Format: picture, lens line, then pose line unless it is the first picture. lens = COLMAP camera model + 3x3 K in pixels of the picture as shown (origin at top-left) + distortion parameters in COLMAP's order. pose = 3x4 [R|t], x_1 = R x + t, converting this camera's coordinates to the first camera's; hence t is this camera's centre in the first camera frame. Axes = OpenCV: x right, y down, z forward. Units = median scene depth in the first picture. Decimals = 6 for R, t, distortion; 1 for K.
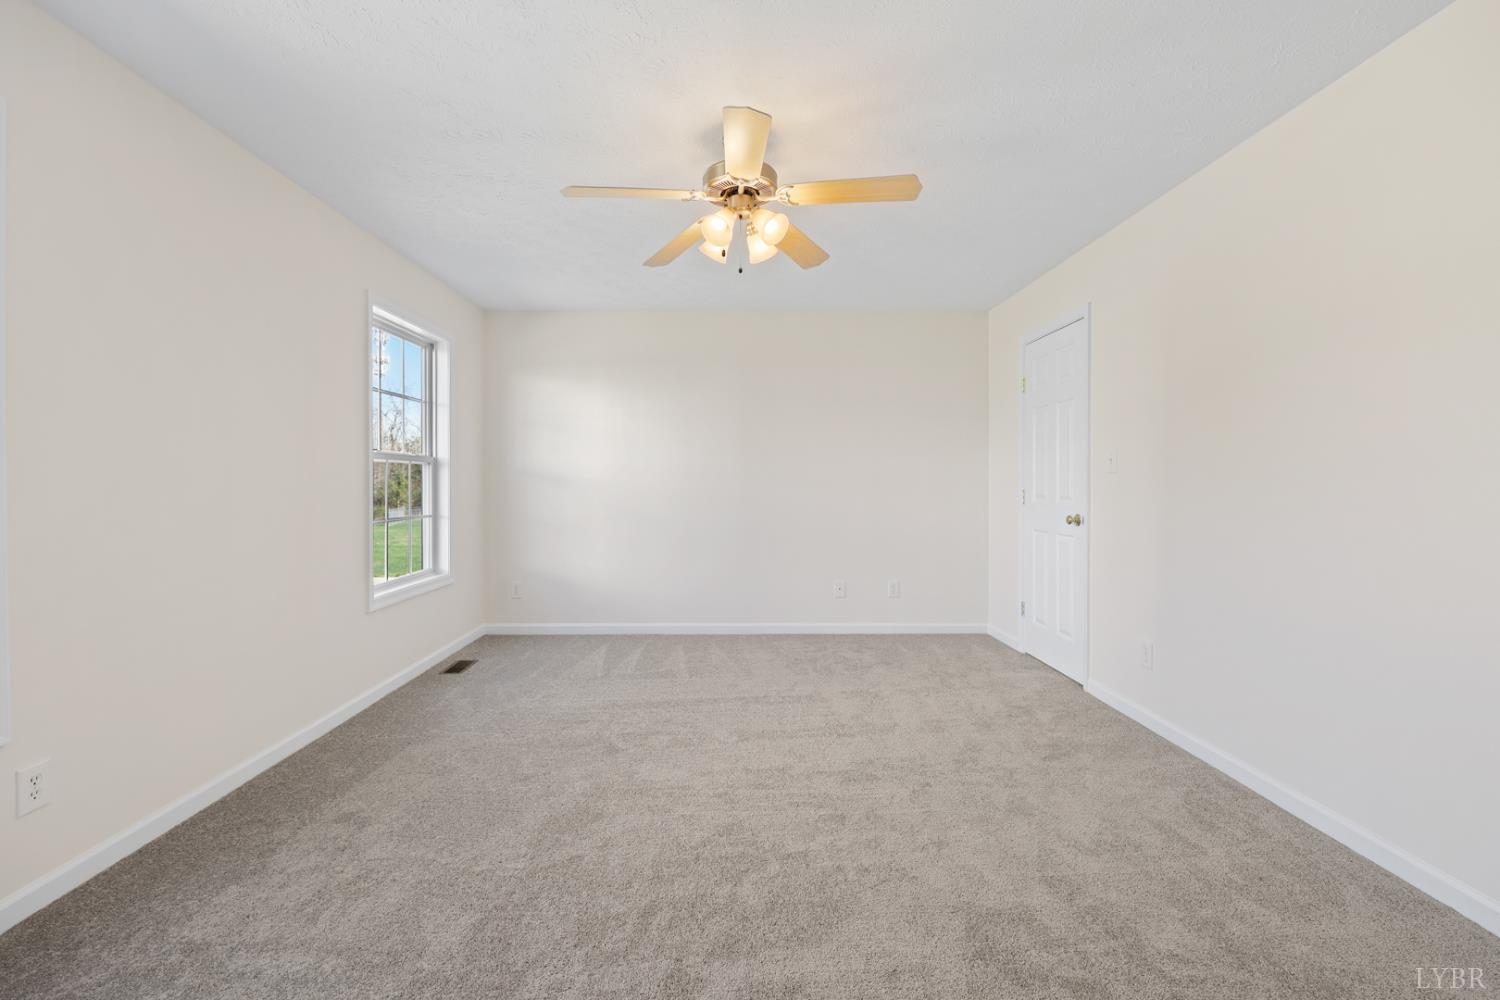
lens RADIAL K [[627.2, 0, 744.0], [0, 627.2, 519.0], [0, 0, 1]] dist [0.003172, -0.000201]
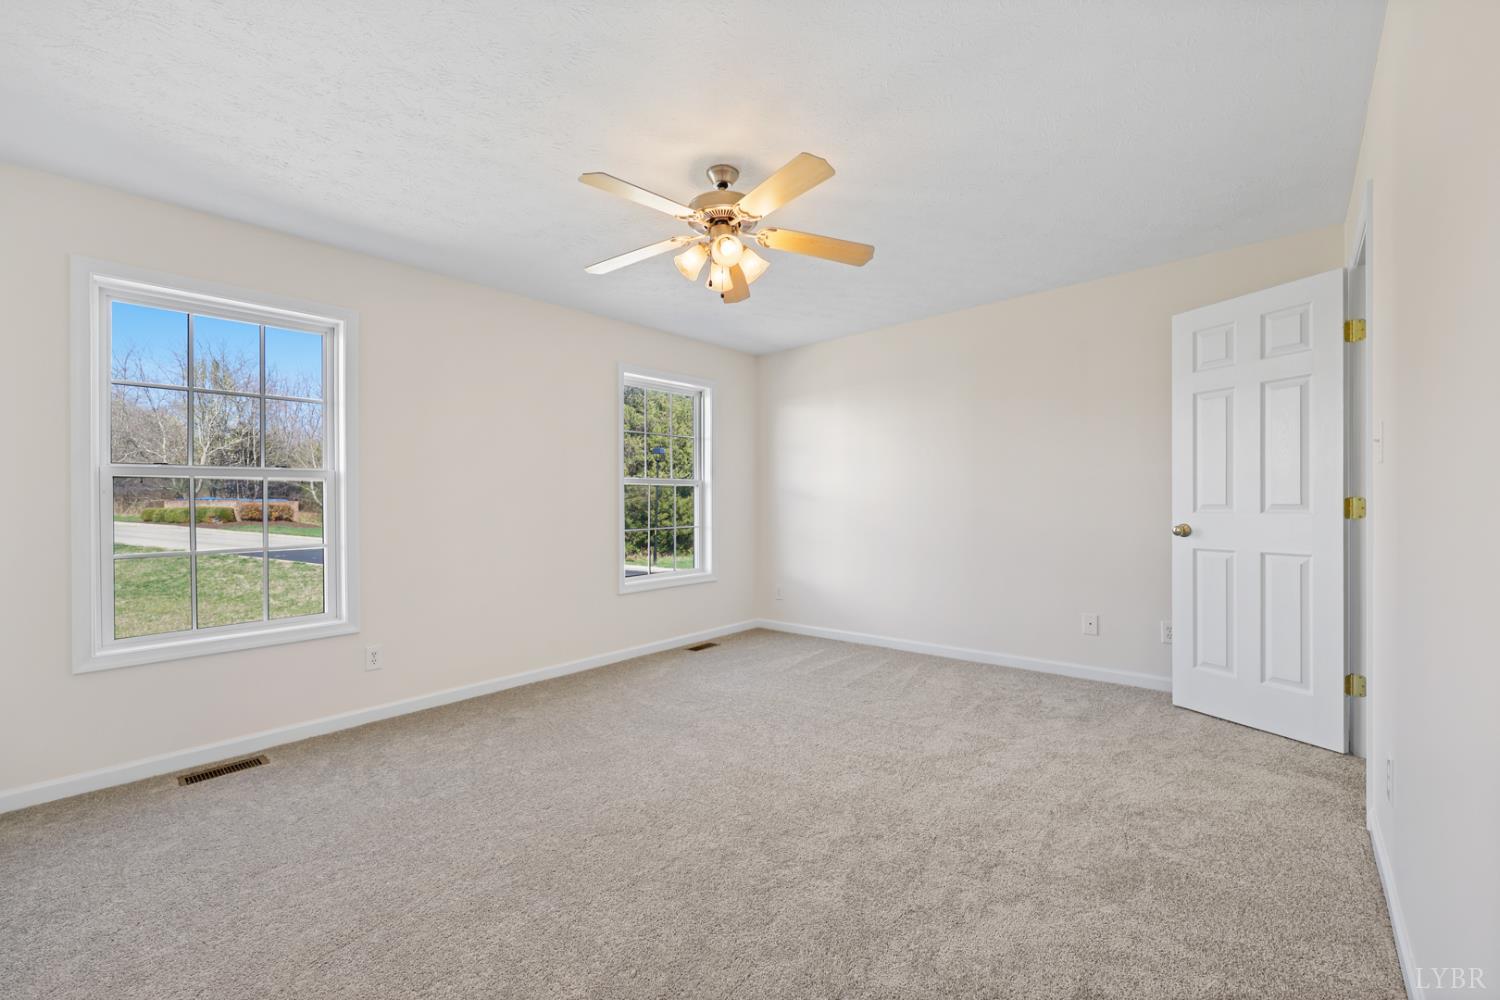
lens RADIAL K [[627.2, 0, 744.0], [0, 627.2, 519.0], [0, 0, 1]] dist [0.003172, -0.000201]
pose [[0.734469, -0.002705, -0.678636, 0.535784], [-0.017557, 0.999582, -0.022985, 0.011475], [0.678415, 0.028797, 0.734115, 0.174104]]
